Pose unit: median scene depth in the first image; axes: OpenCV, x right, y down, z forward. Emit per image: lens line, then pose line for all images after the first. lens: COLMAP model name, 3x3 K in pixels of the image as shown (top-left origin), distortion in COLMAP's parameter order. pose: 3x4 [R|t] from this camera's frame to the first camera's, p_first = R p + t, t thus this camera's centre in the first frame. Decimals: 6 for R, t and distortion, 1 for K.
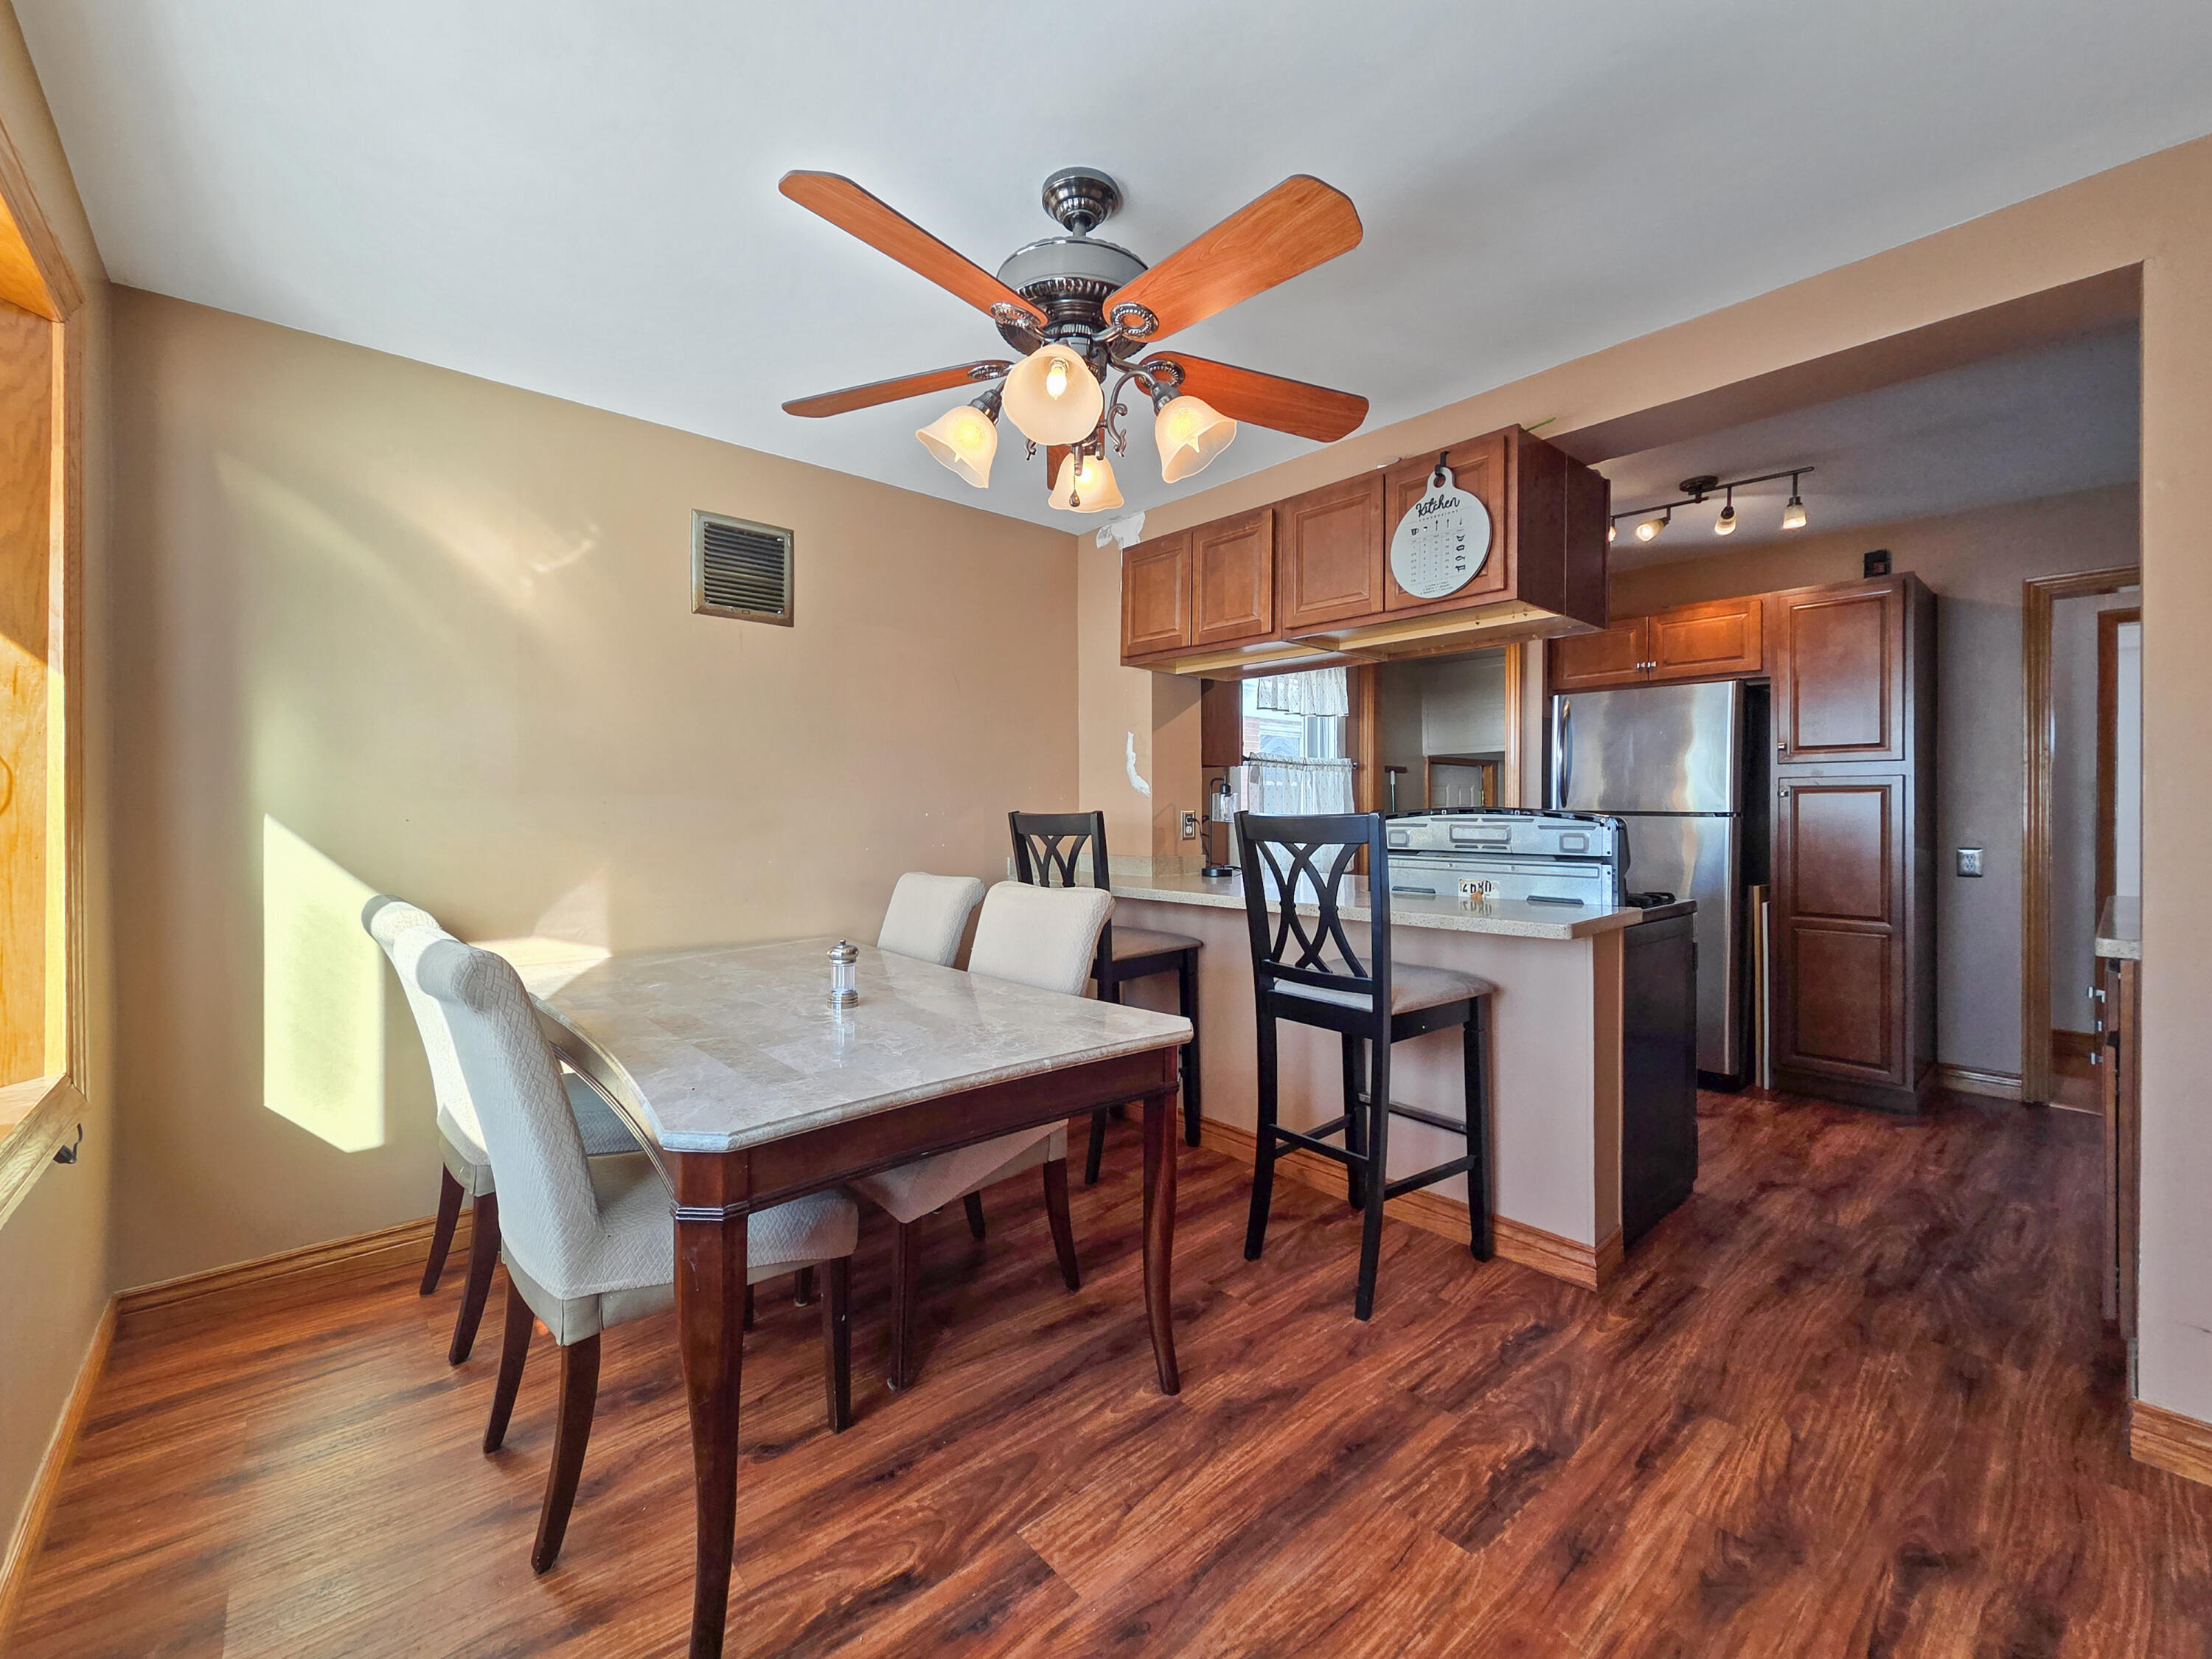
lens RADIAL K [[903.0, 0, 1100.7], [0, 903.0, 818.0], [0, 0, 1]] dist [0.007552, -0.000049]
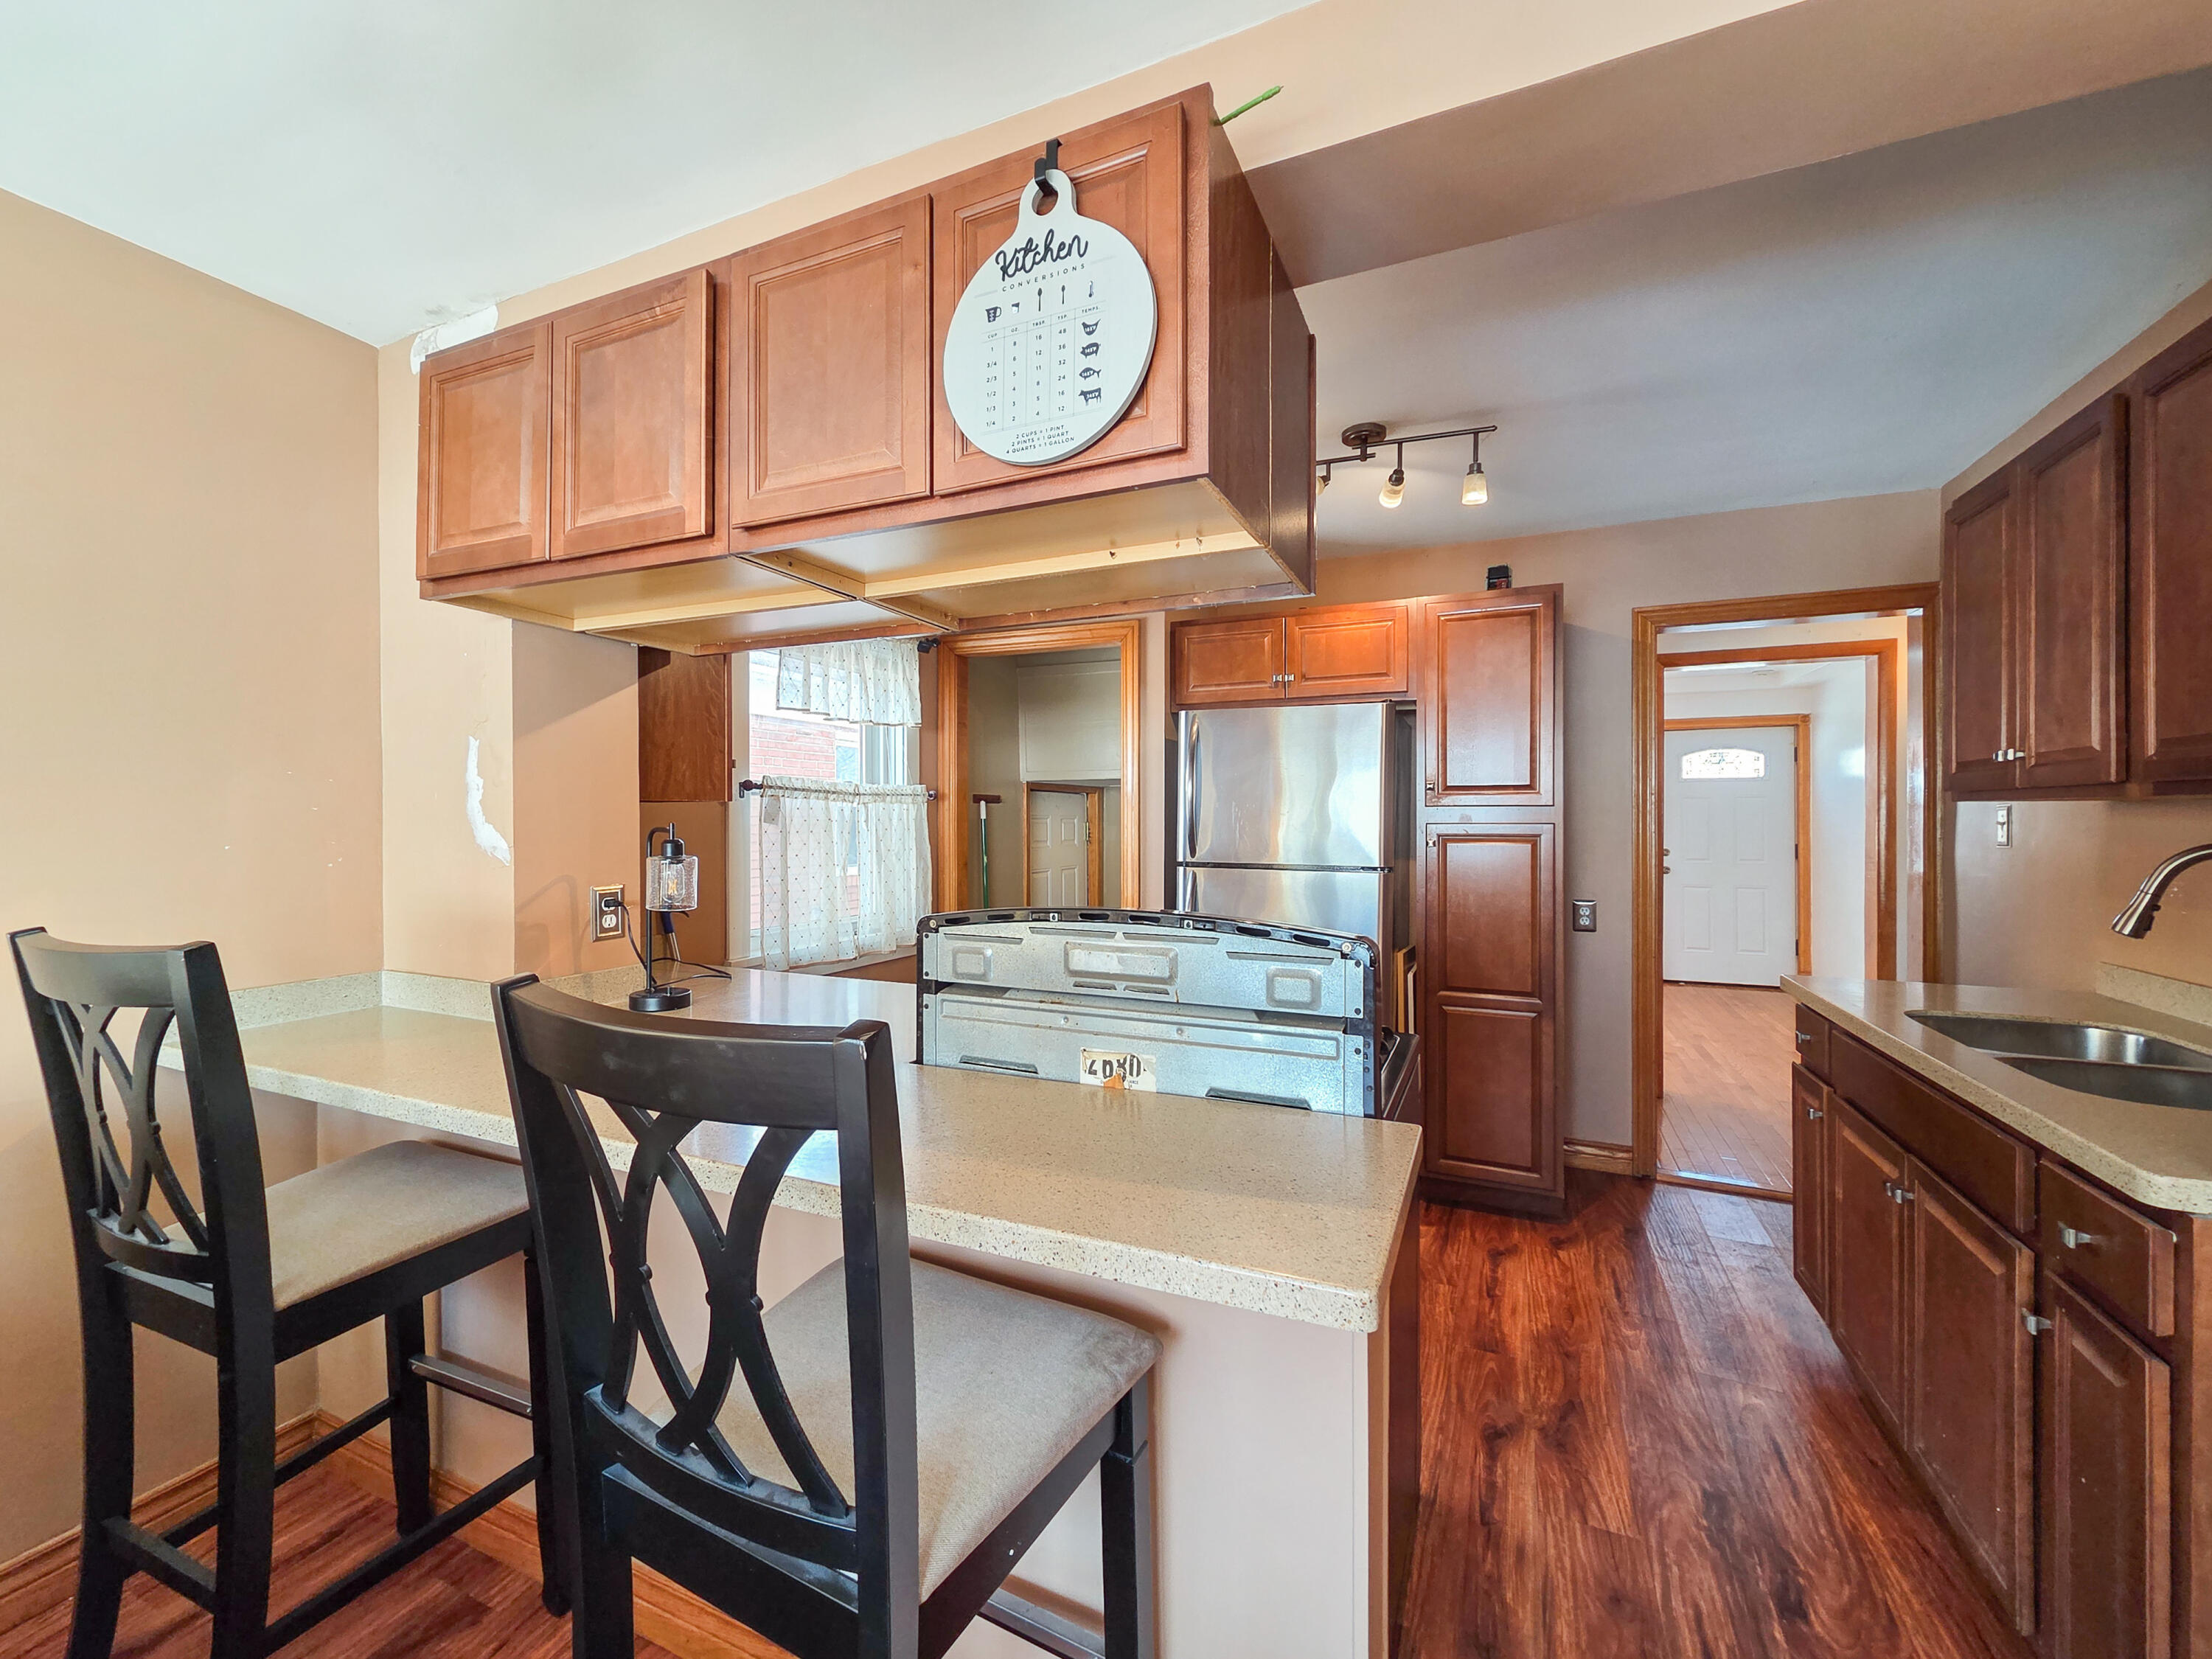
lens RADIAL K [[897.2, 0, 1089.3], [0, 897.2, 826.0], [0, 0, 1]] dist [0.000753, -0.000526]
pose [[0.914430, -0.001633, 0.404740, 0.153297], [0.002660, 0.999995, -0.001975, -0.045463], [-0.404735, 0.002883, 0.914430, 0.419134]]
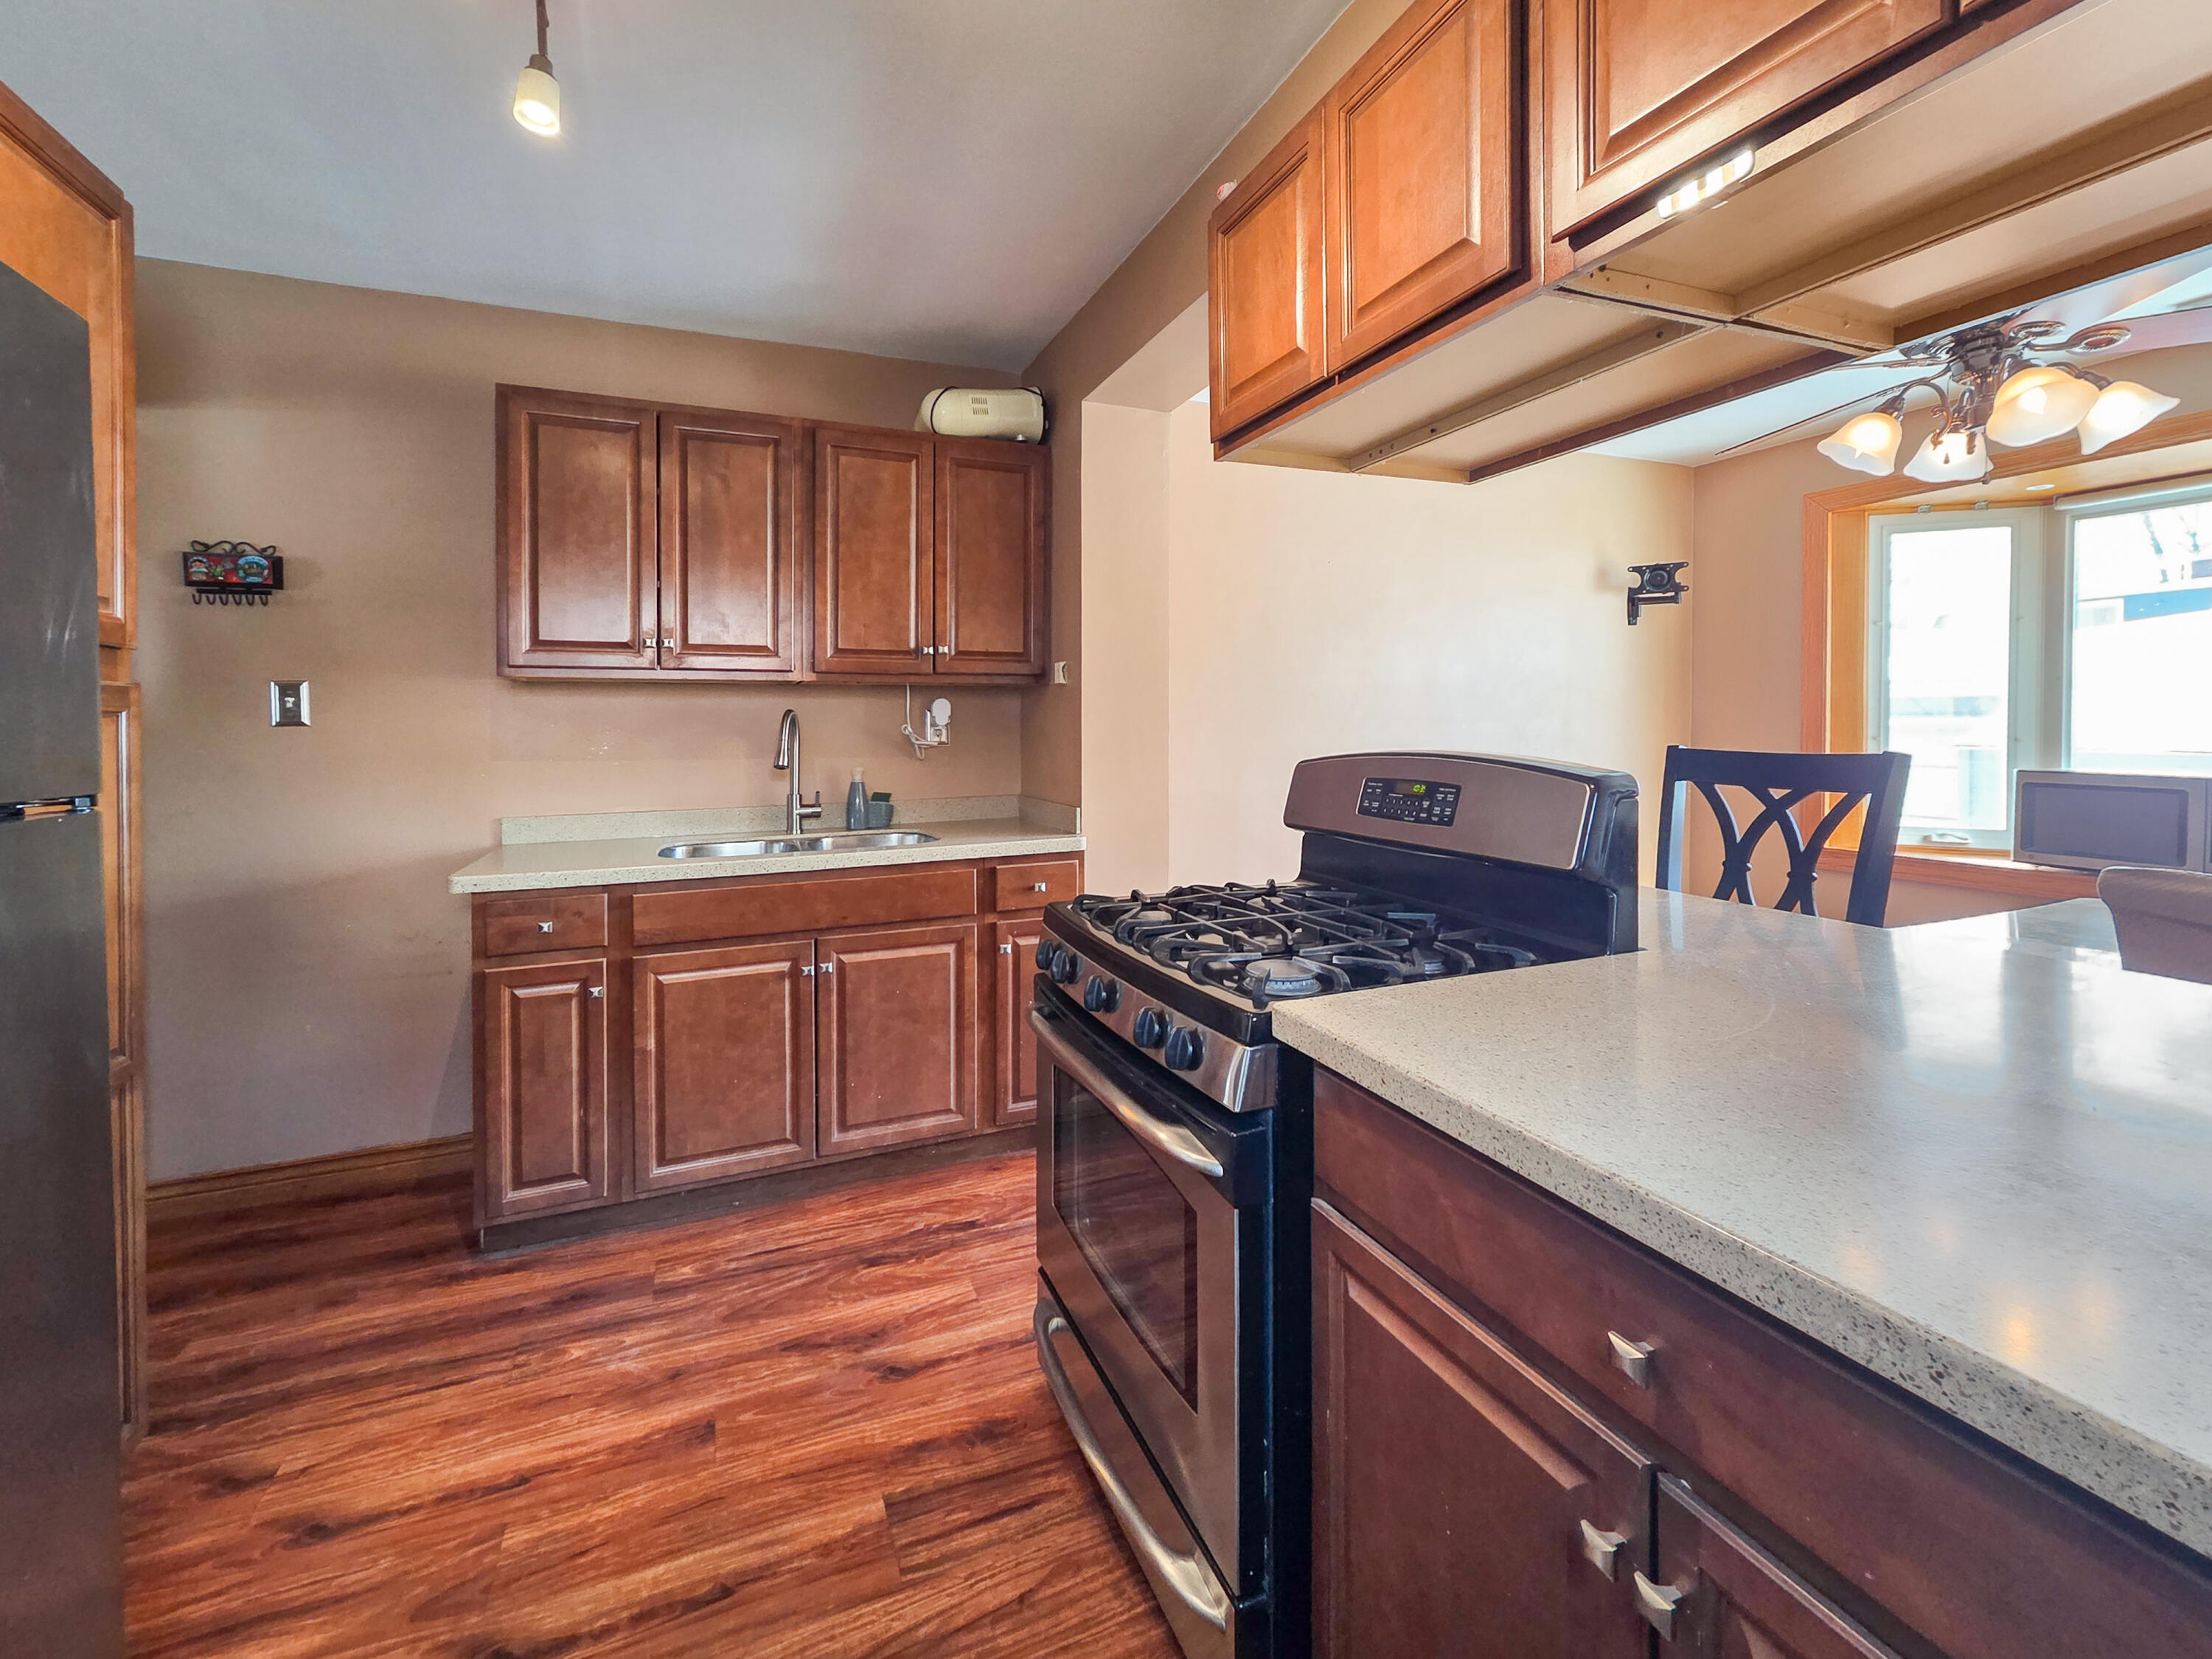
lens RADIAL K [[945.9, 0, 1102.7], [0, 945.9, 753.0], [0, 0, 1]] dist [0.000030, -0.000016]
pose [[-0.947125, -0.001555, 0.320860, 0.336209], [0.013198, 0.998953, 0.043799, -0.030201], [-0.320592, 0.045718, -0.946113, 1.277676]]
